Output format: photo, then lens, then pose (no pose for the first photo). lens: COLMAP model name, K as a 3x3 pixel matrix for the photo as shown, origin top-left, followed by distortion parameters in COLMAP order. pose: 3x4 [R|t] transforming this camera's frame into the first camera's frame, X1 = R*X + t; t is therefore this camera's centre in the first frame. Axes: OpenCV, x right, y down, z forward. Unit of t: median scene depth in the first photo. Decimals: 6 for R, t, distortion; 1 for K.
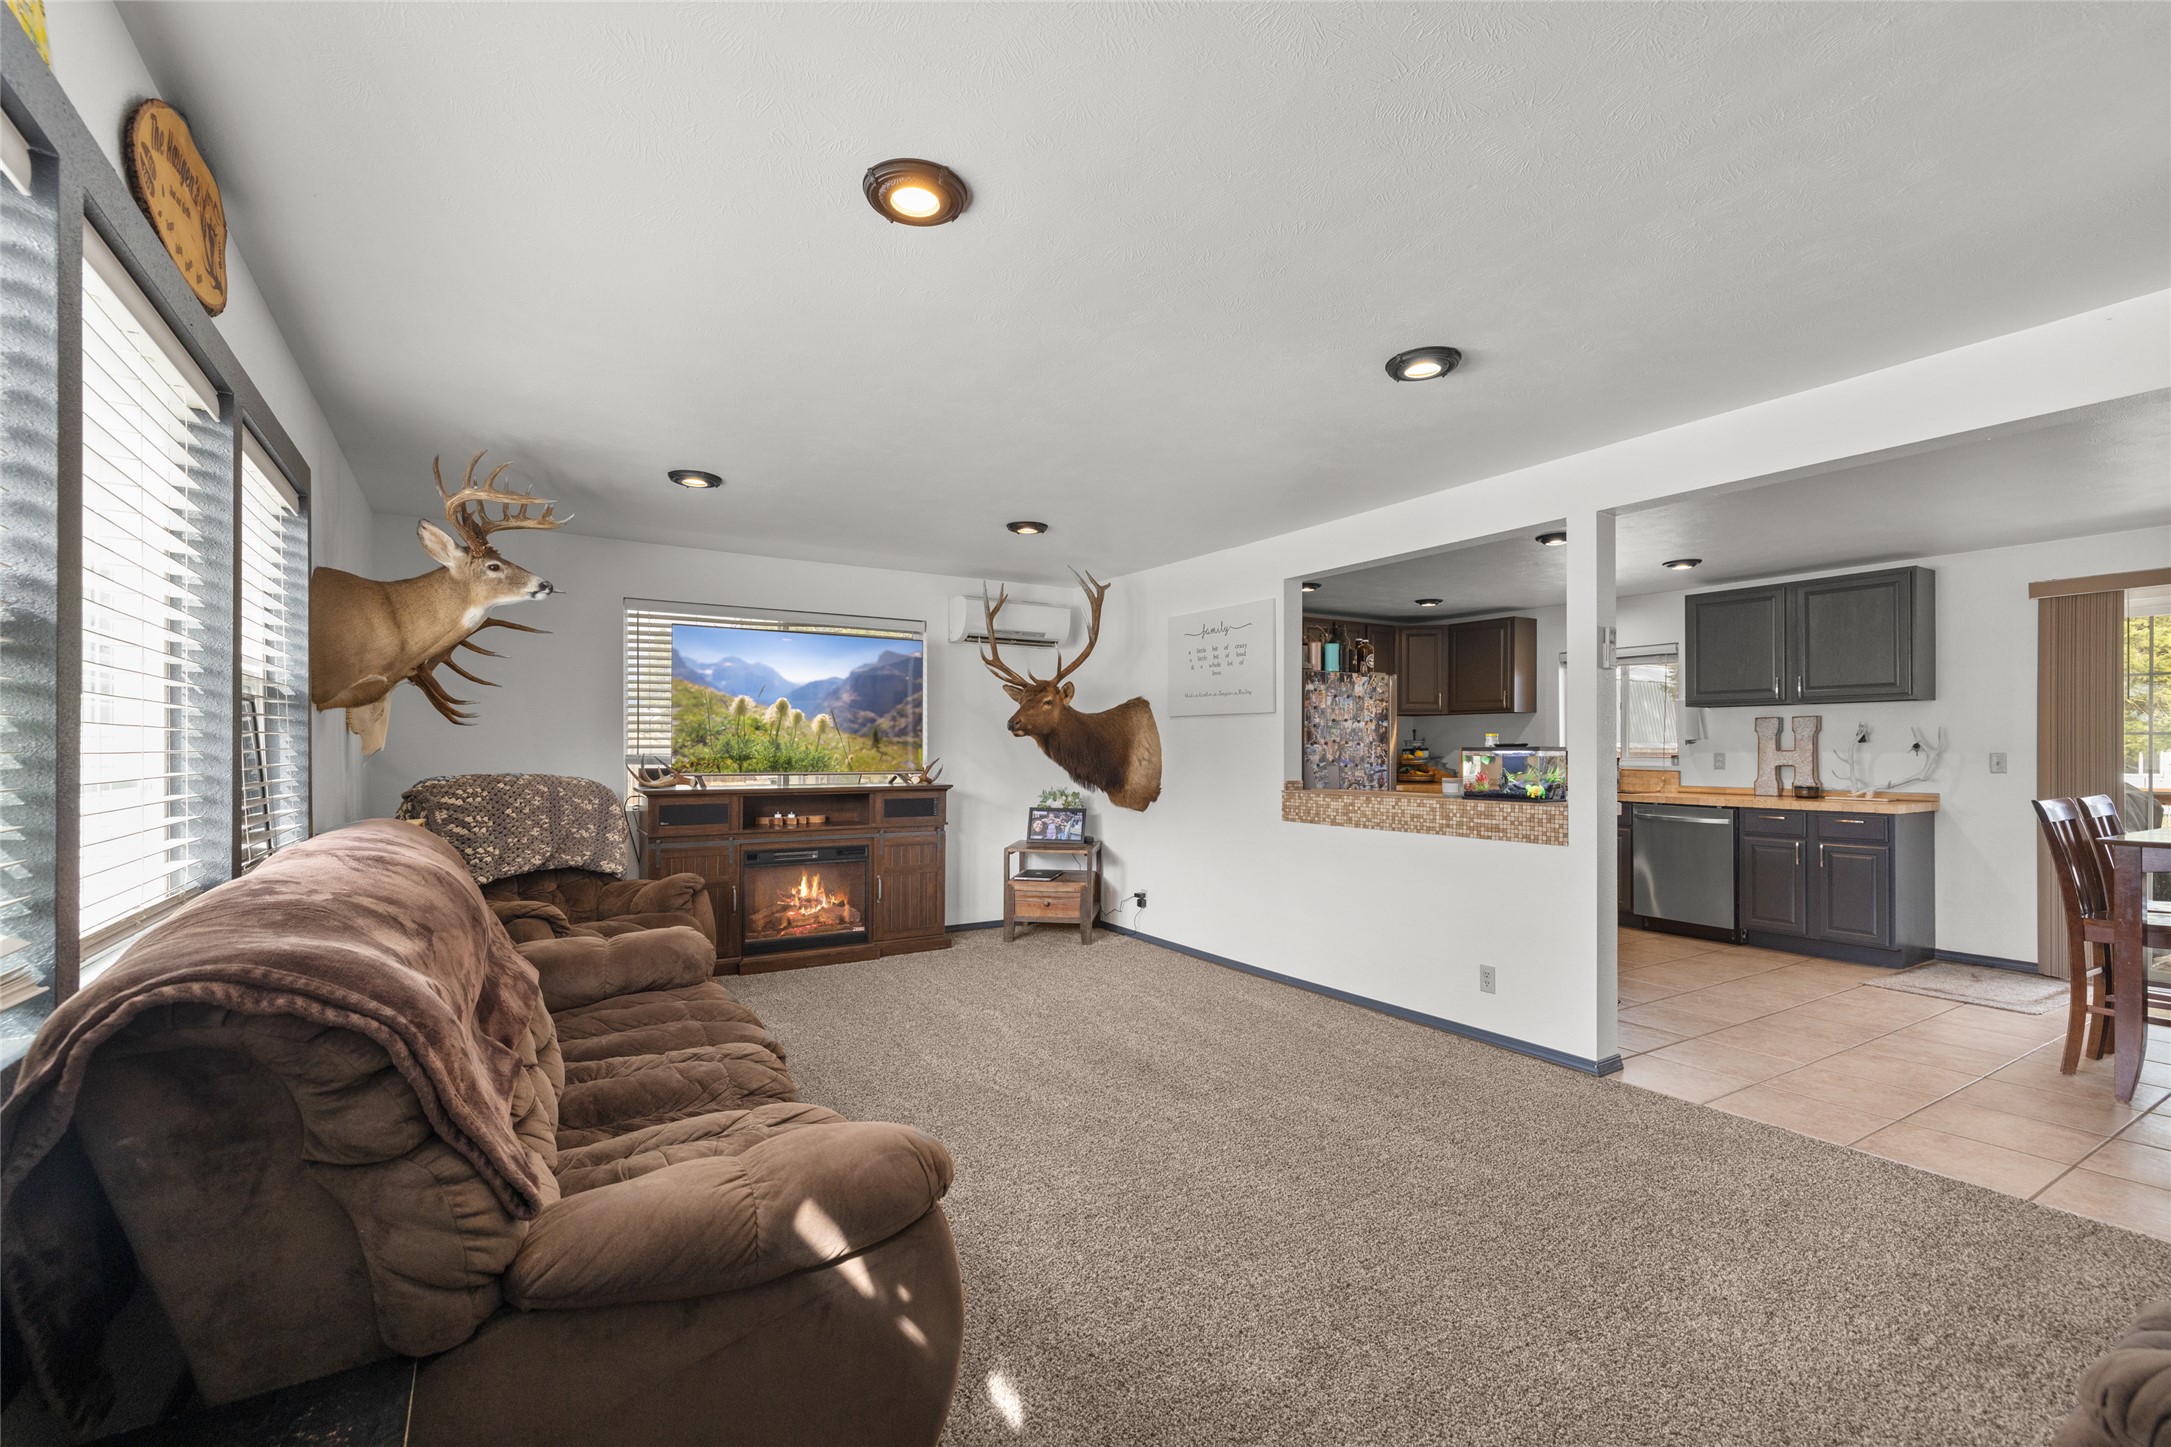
lens RADIAL K [[941.7, 0, 1066.2], [0, 941.7, 745.9], [0, 0, 1]] dist [-0.003197, 0.001292]
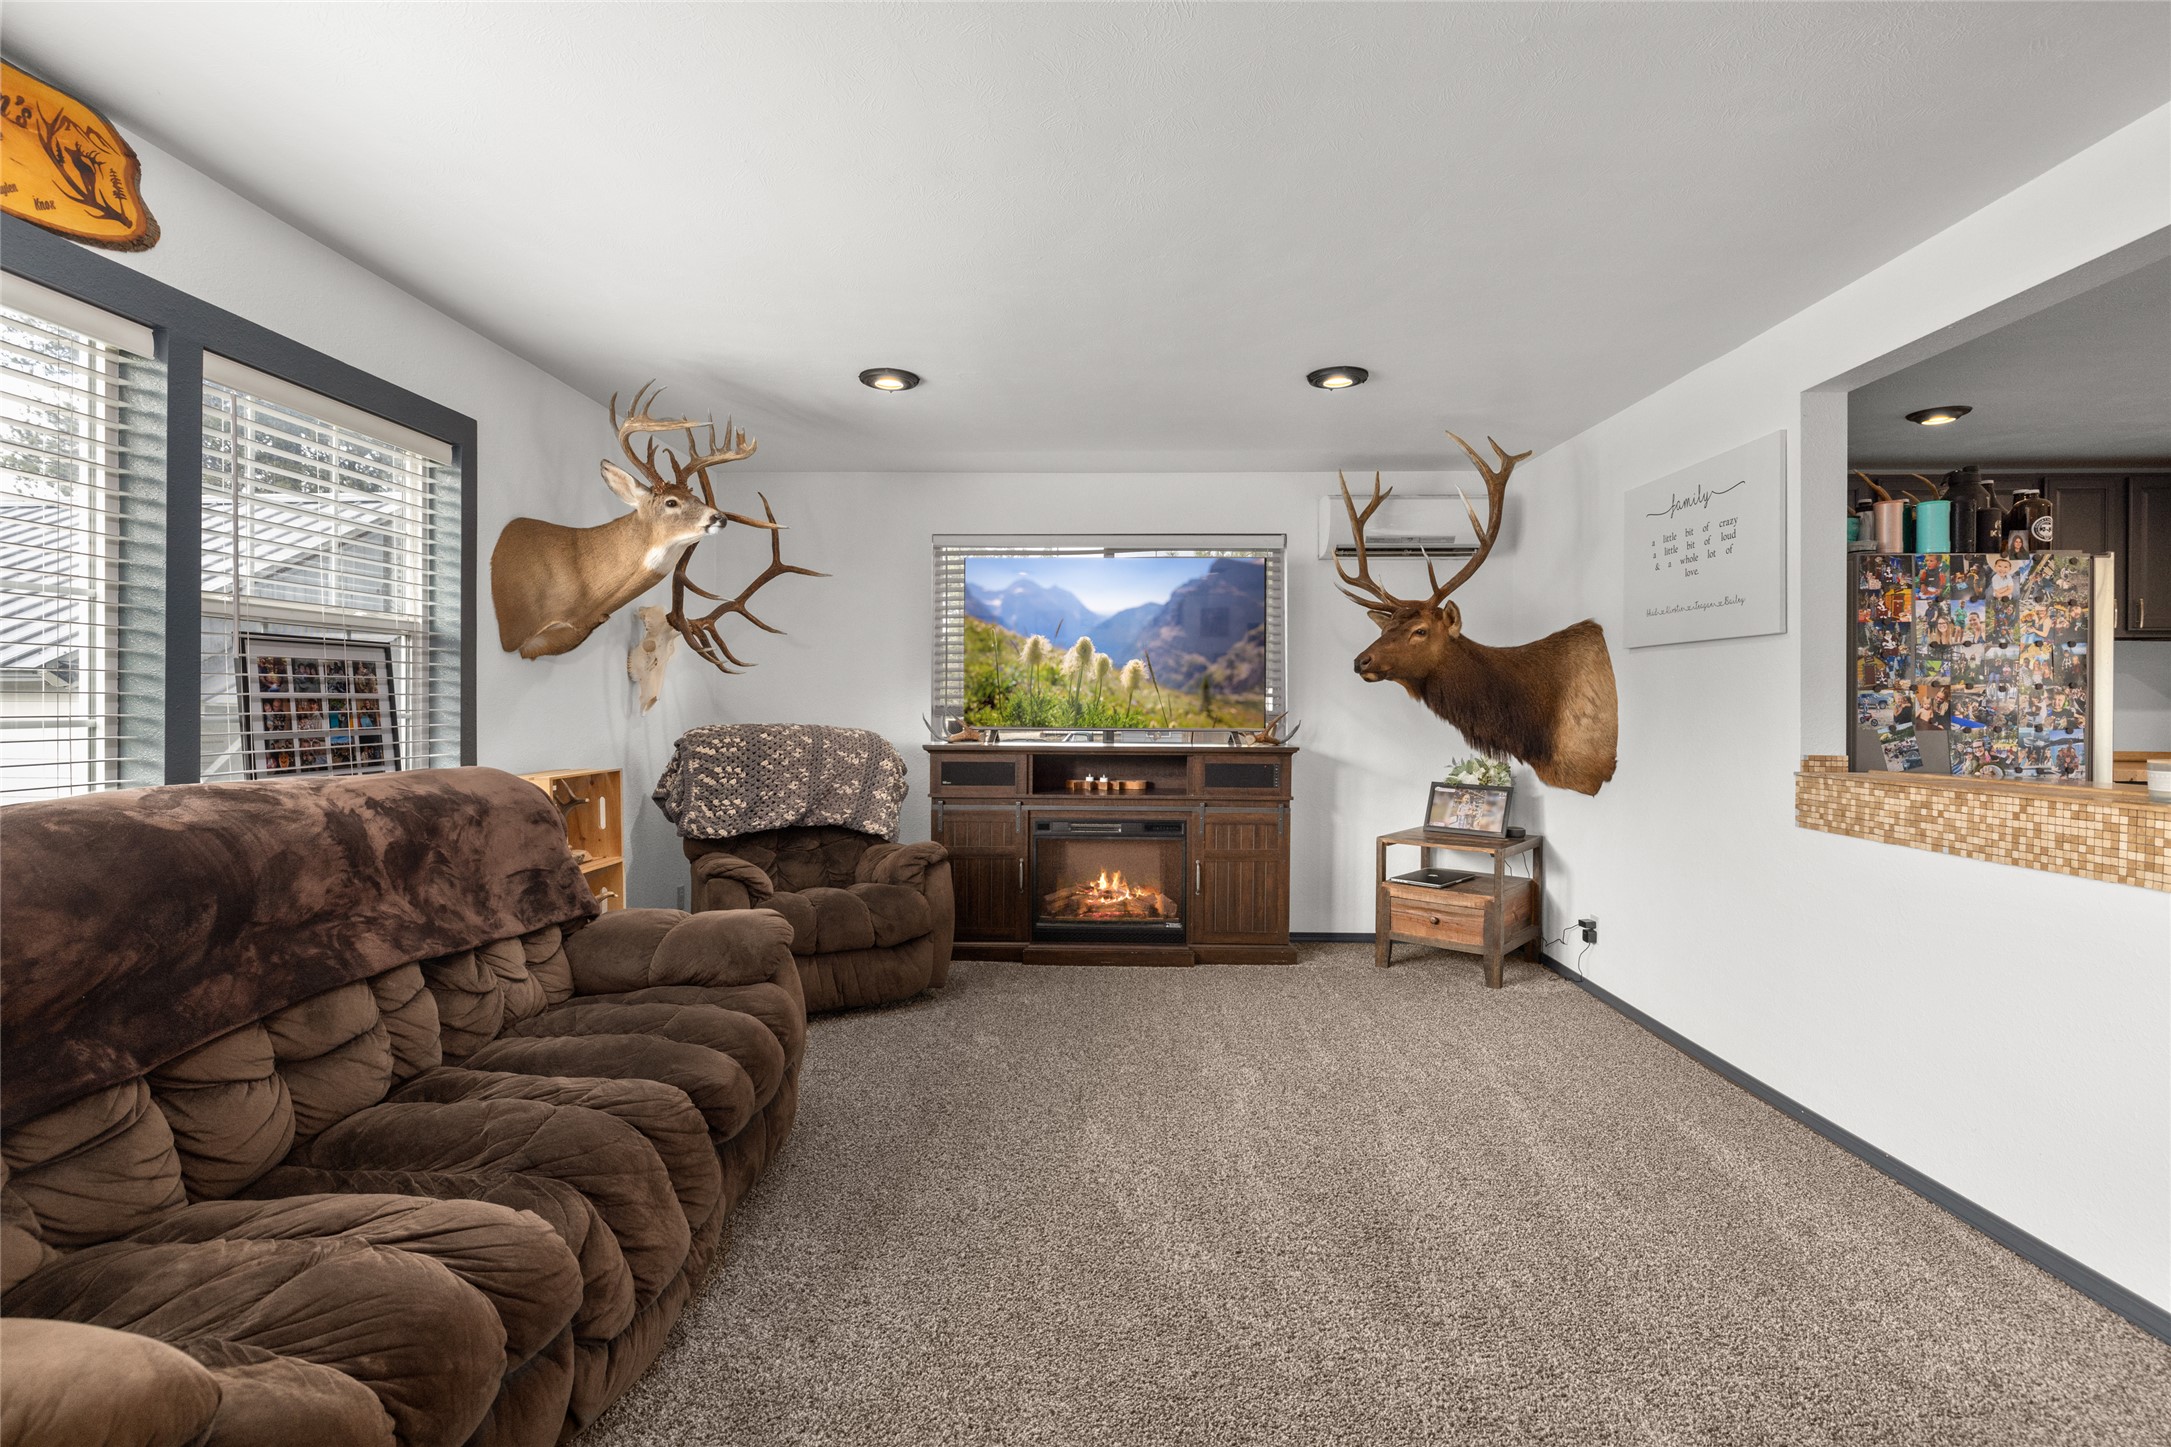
lens RADIAL K [[1009.4, 0, 1073.4], [0, 1009.4, 699.6], [0, 0, 1]] dist [-0.002245, 0.001042]
pose [[0.835786, -0.000695, -0.549055, 0.185907], [-0.000673, 0.999997, -0.002290, 0.005666], [0.549055, 0.002283, 0.835783, 0.247981]]
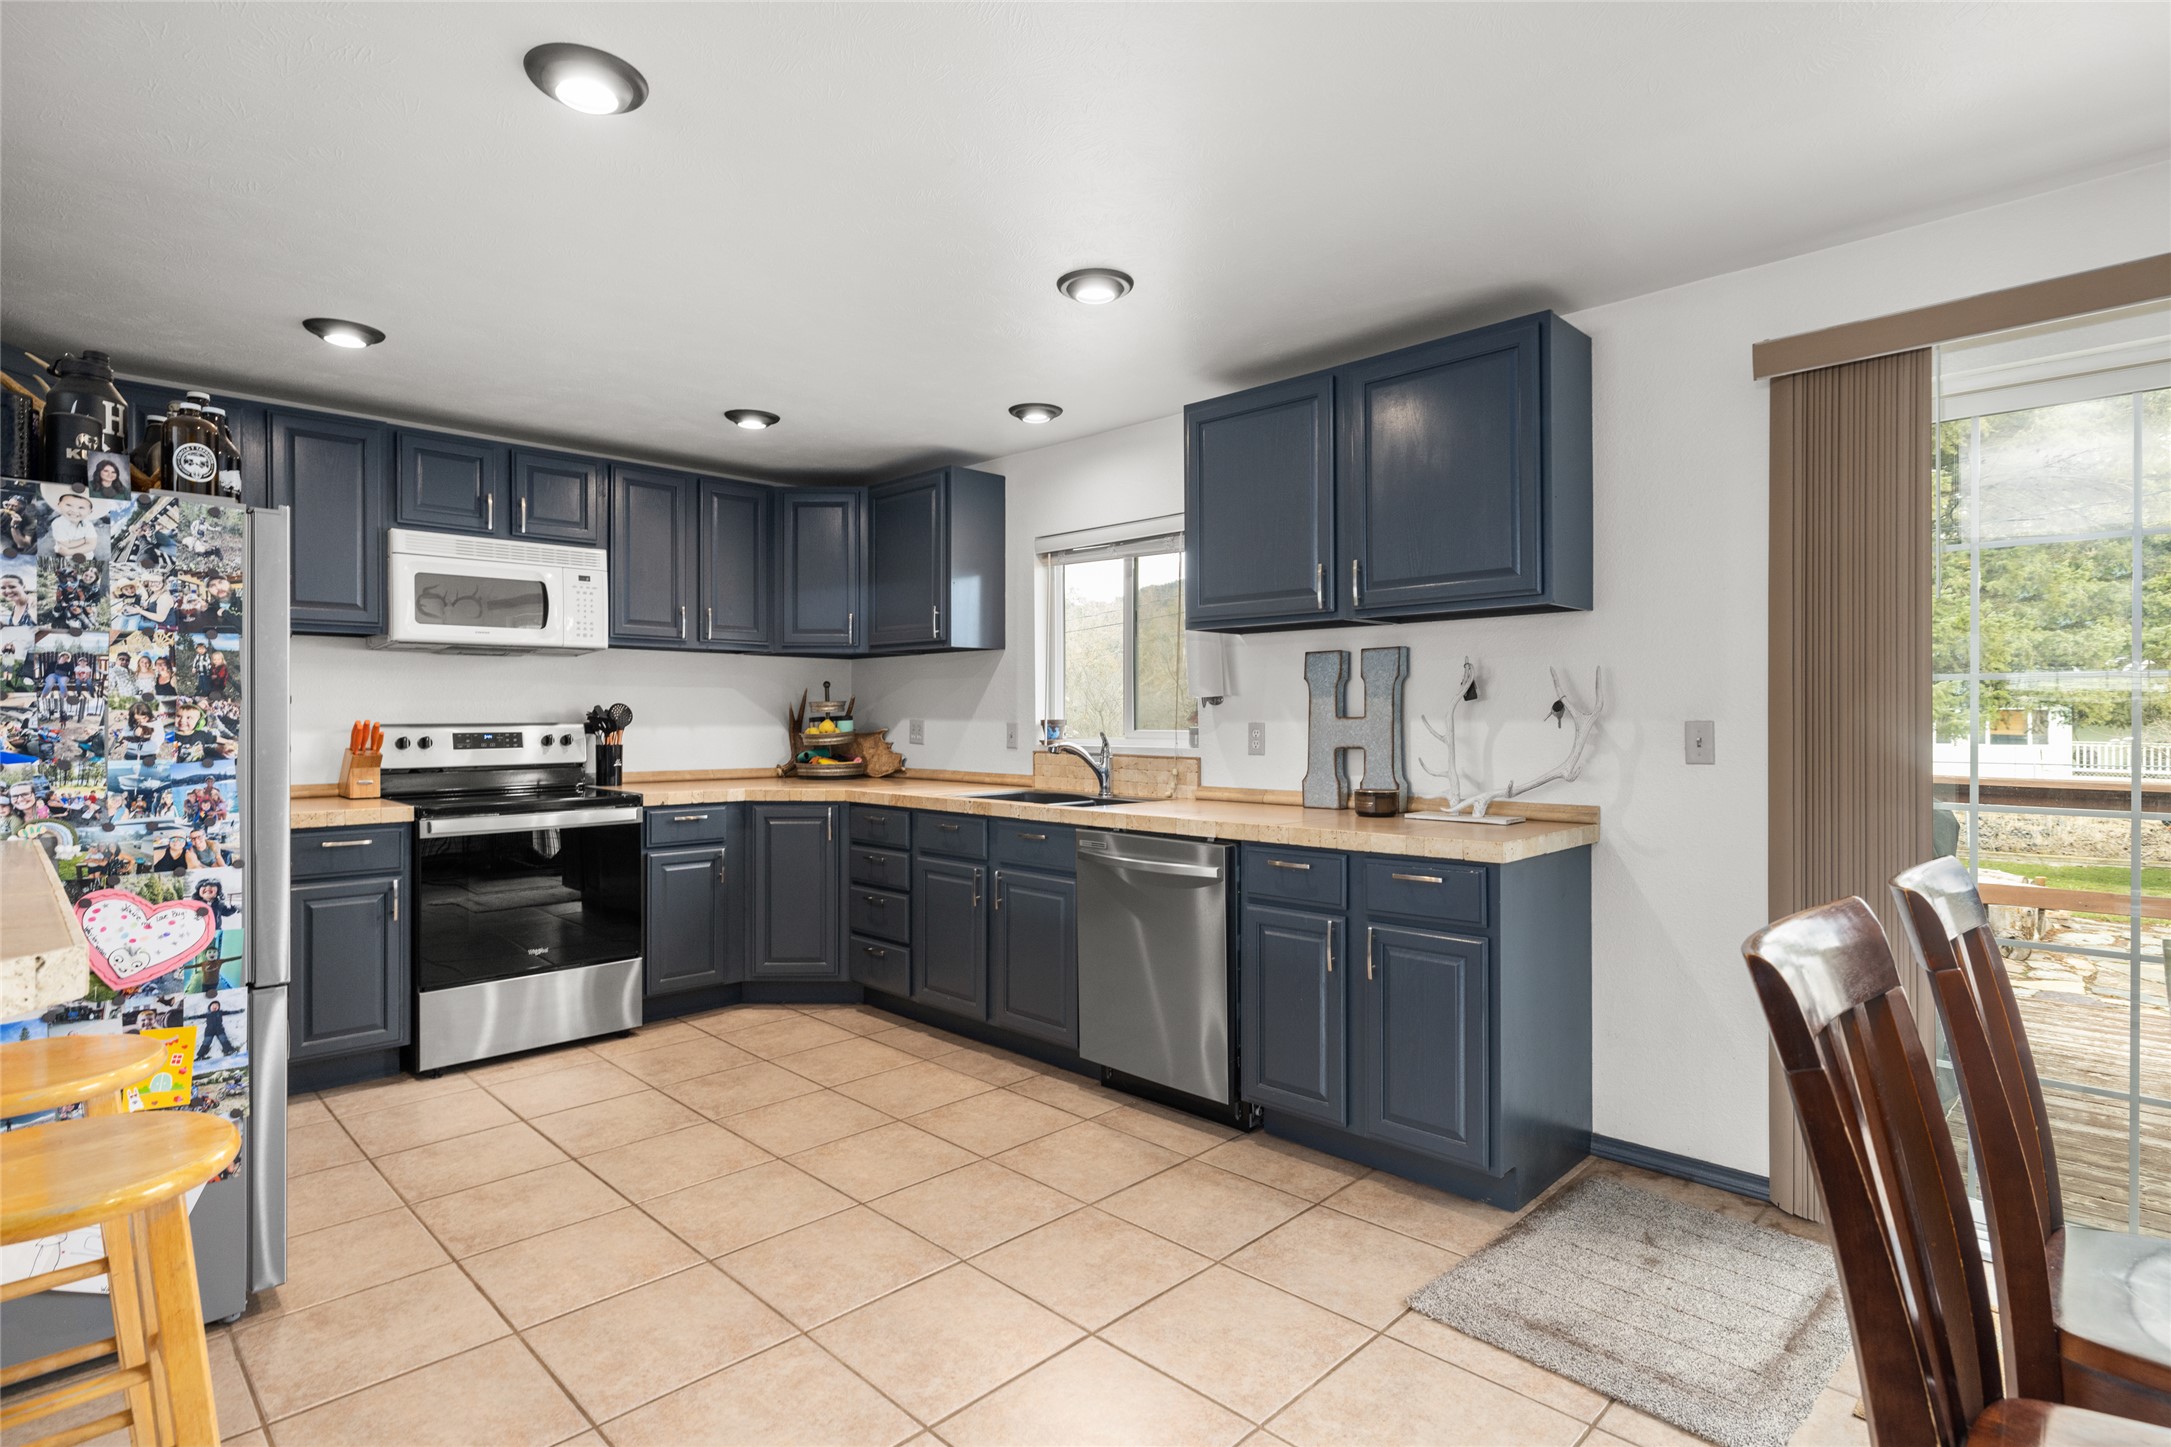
lens RADIAL K [[1086.1, 0, 1078.5], [0, 1086.1, 719.9], [0, 0, 1]] dist [-0.006486, 0.001684]
pose [[0.971265, -0.003098, 0.237980, 0.560635], [0.002413, 0.999992, 0.003169, 0.004618], [-0.237988, -0.002504, 0.971265, 0.547575]]
